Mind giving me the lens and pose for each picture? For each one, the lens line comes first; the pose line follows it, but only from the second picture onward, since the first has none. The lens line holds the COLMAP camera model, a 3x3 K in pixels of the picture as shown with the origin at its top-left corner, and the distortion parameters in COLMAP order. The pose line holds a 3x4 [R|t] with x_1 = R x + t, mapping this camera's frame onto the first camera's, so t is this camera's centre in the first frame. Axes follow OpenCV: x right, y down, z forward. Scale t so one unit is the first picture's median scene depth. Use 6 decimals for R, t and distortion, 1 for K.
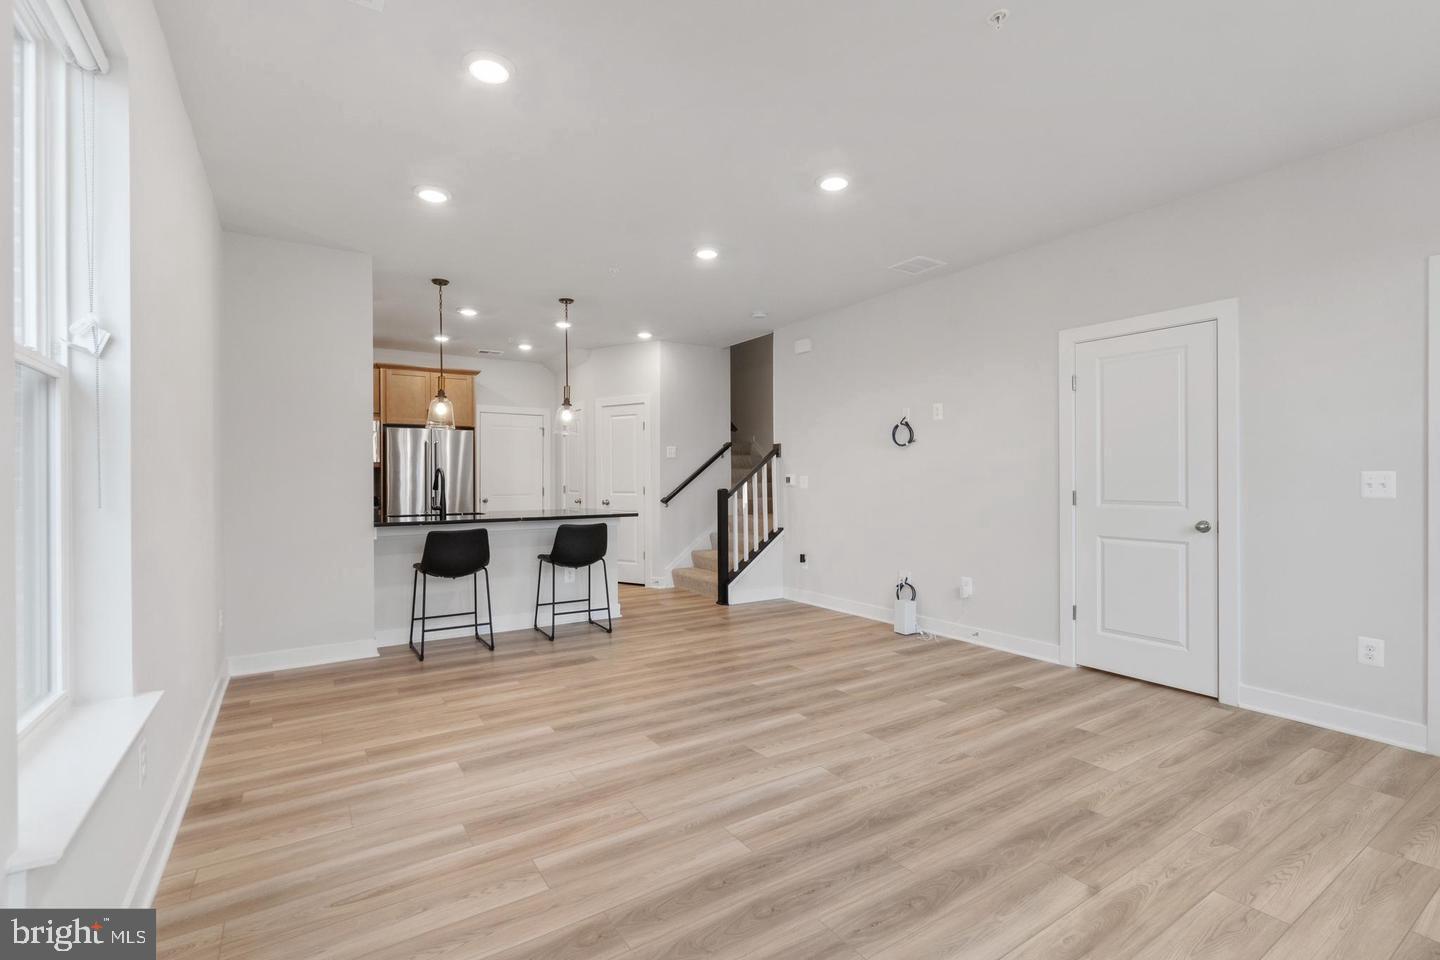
lens RADIAL K [[649.3, 0, 722.6], [0, 649.3, 475.6], [0, 0, 1]] dist [-0.002072, 0.000280]
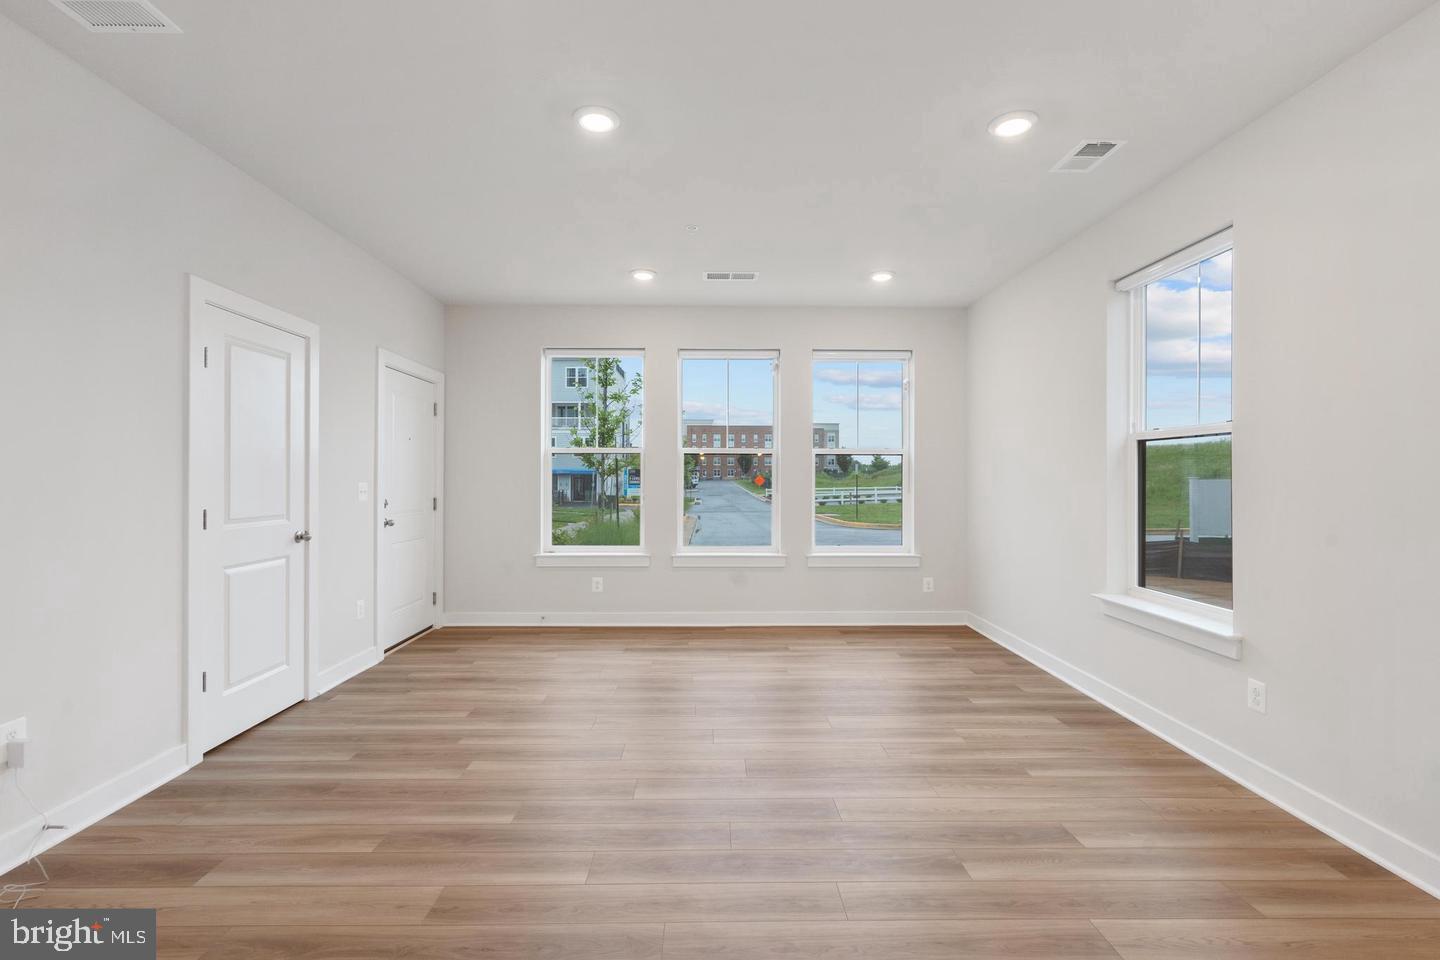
lens RADIAL K [[654.2, 0, 720.0], [0, 654.2, 480.0], [0, 0, 1]] dist [-0.000722, 0.000303]
pose [[-0.843105, 0.002341, 0.537744, -0.344096], [0.000697, 0.999994, -0.003261, -0.006364], [-0.537749, -0.002374, -0.843102, 1.421663]]
